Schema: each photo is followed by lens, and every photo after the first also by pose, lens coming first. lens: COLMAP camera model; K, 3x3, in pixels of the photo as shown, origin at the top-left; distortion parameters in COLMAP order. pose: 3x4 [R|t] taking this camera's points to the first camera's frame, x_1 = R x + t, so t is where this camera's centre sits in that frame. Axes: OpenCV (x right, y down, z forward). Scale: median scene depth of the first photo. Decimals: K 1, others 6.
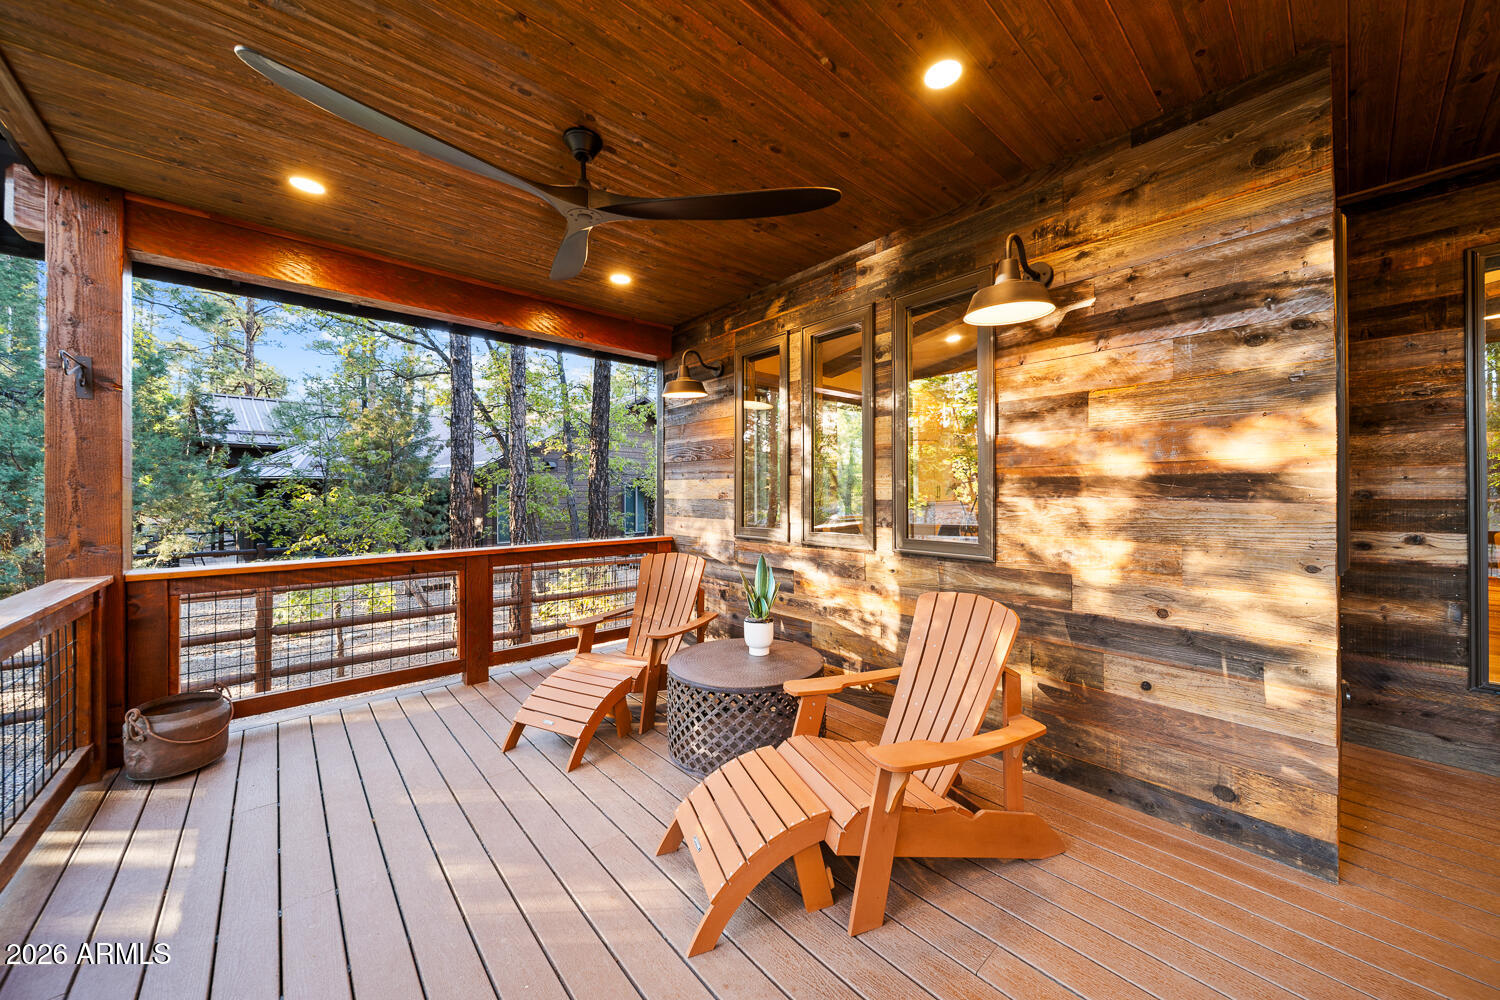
lens RADIAL K [[535.1, 0, 755.5], [0, 535.1, 491.5], [0, 0, 1]] dist [0.001174, -0.000234]
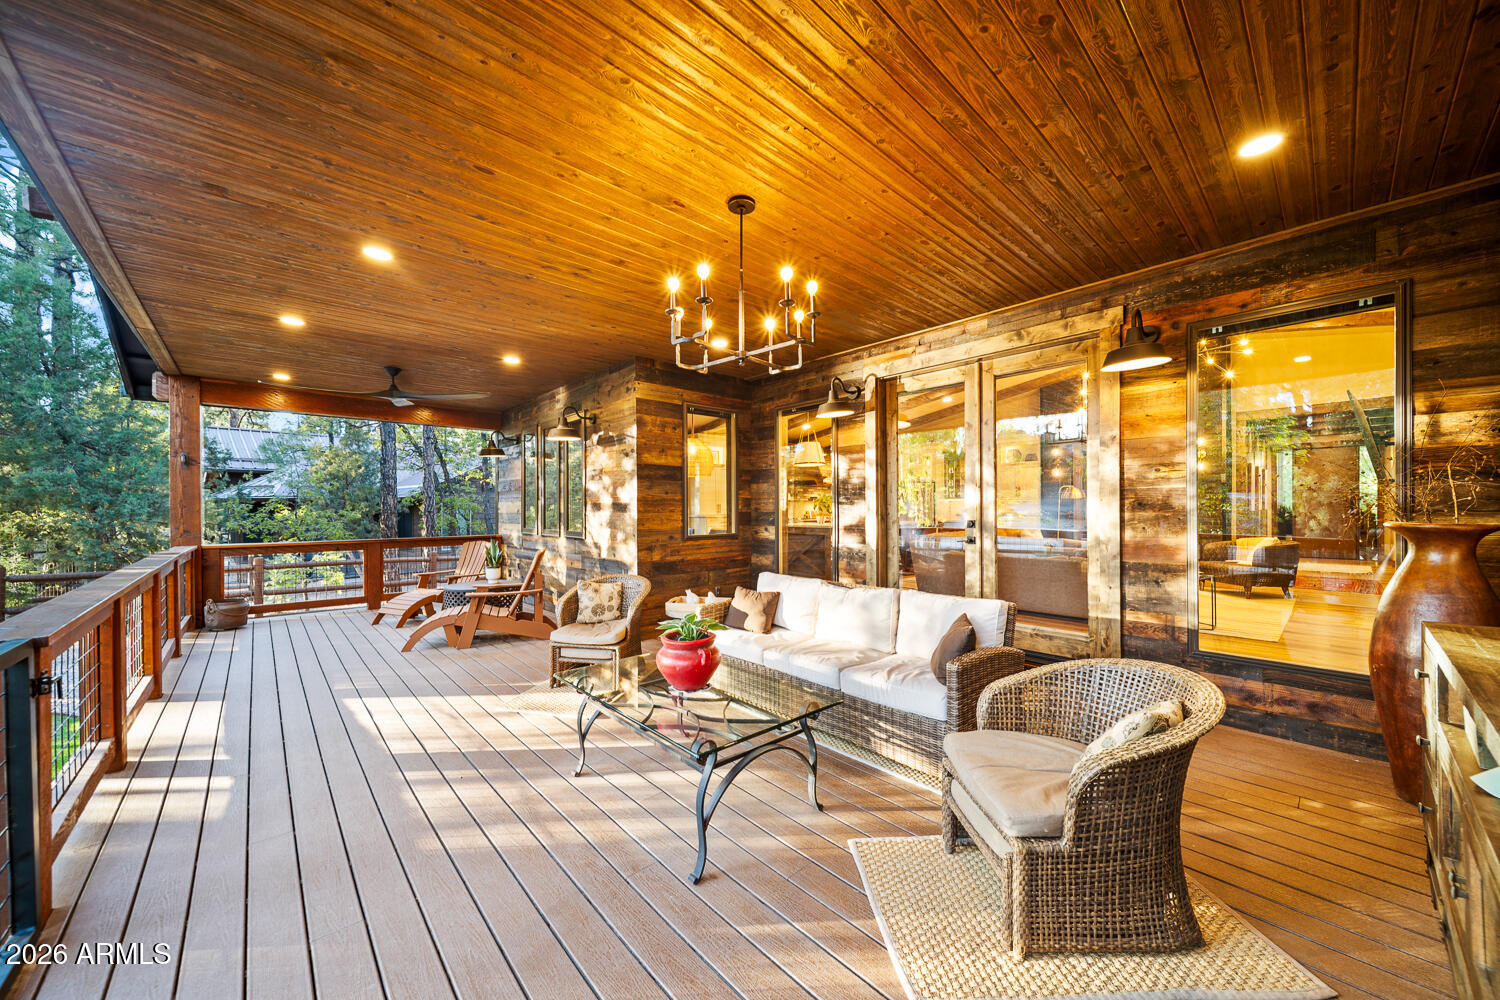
lens RADIAL K [[540.8, 0, 722.3], [0, 540.8, 503.0], [0, 0, 1]] dist [0.052501, 0.000002]
pose [[0.999406, 0.000392, -0.034471, 1.448777], [-0.000710, 0.999957, -0.009214, -0.008406], [0.034466, 0.009233, 0.999363, -1.713370]]
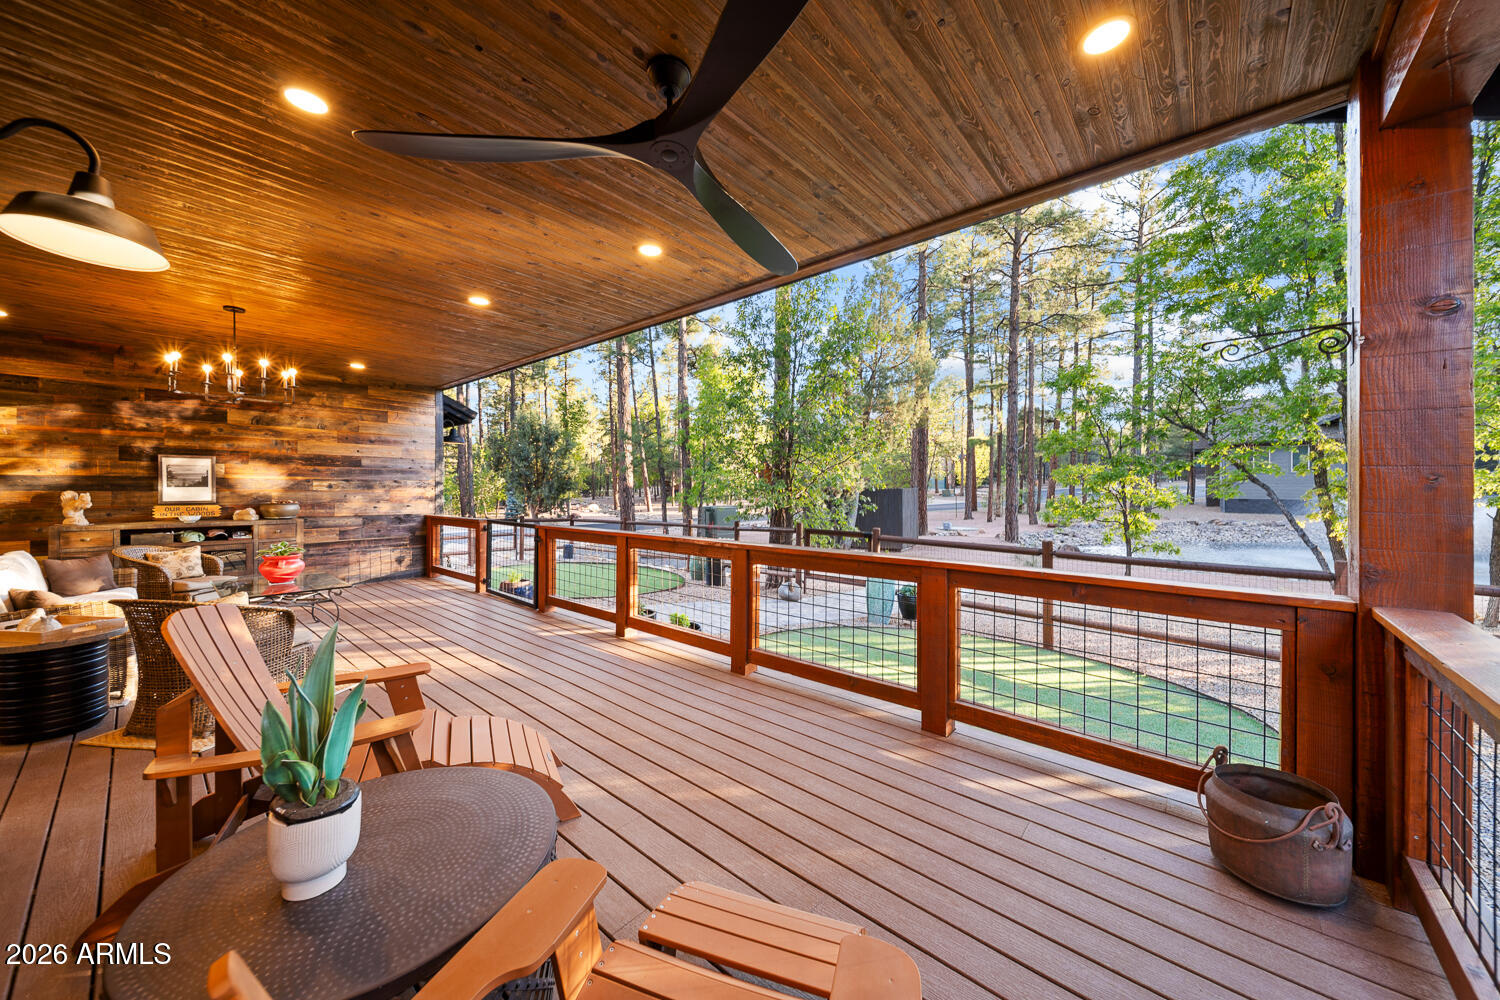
lens RADIAL K [[535.1, 0, 755.5], [0, 535.1, 491.5], [0, 0, 1]] dist [0.001174, -0.000234]
pose [[-0.992346, -0.000863, -0.123490, -0.380696], [-0.001255, 0.999994, 0.003097, 0.003159], [0.123486, 0.003229, -0.992341, 2.008270]]
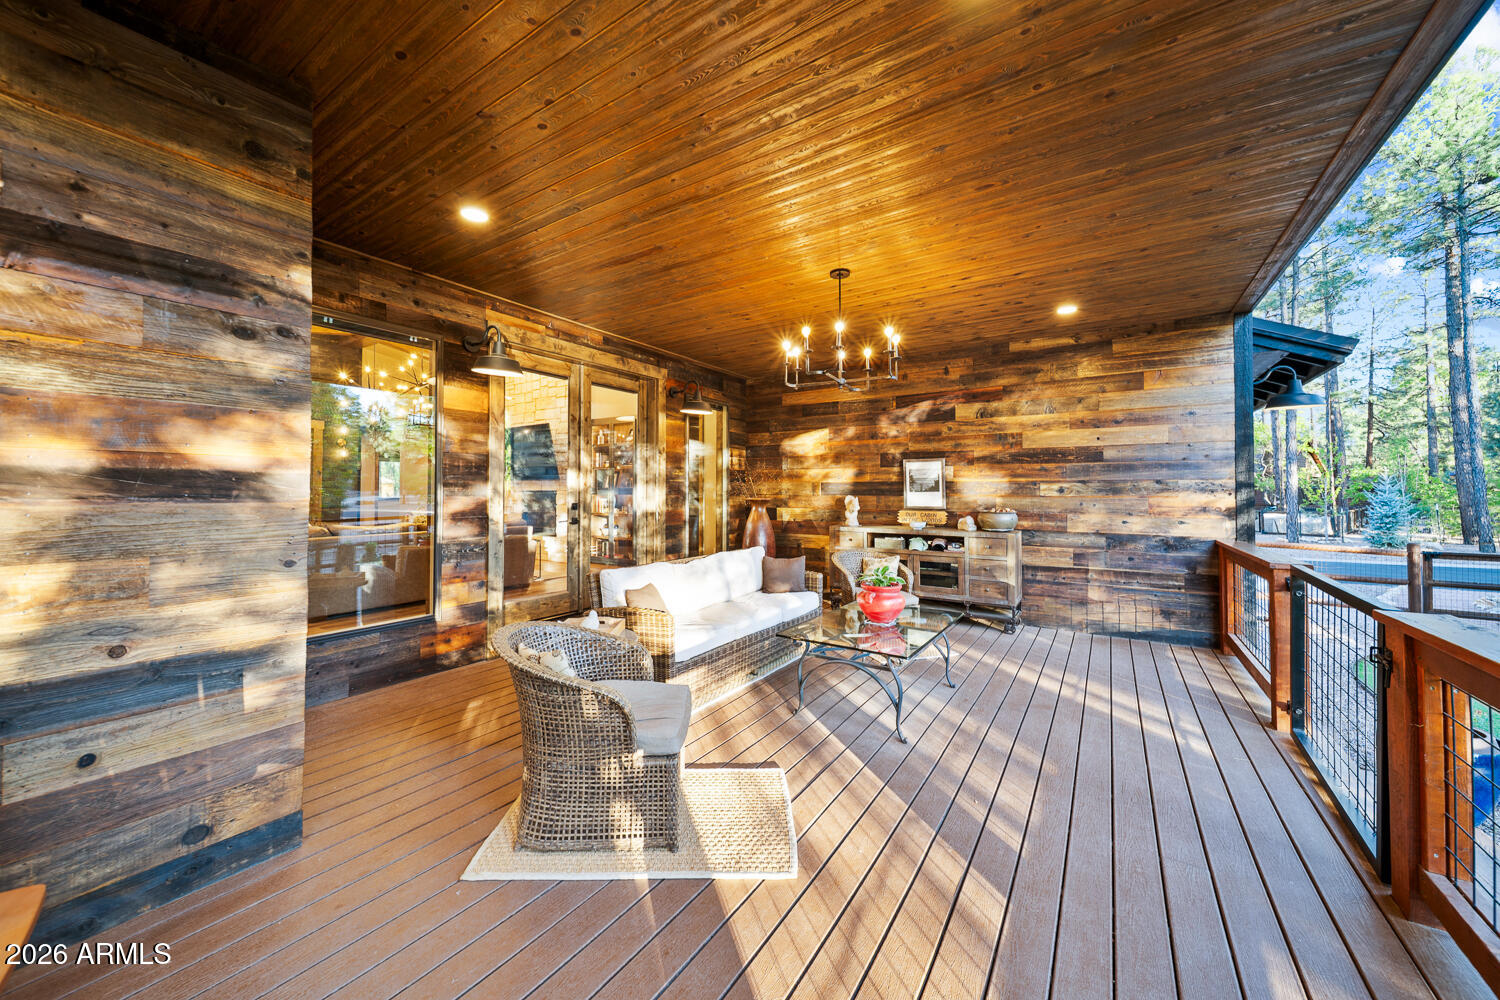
lens RADIAL K [[543.3, 0, 742.0], [0, 543.3, 483.6], [0, 0, 1]] dist [0.000723, -0.000009]
pose [[-0.239202, 0.016098, 0.970836, -0.200511], [-0.003219, 0.999844, -0.017372, 0.000935], [-0.970964, -0.007281, -0.239113, 0.328830]]
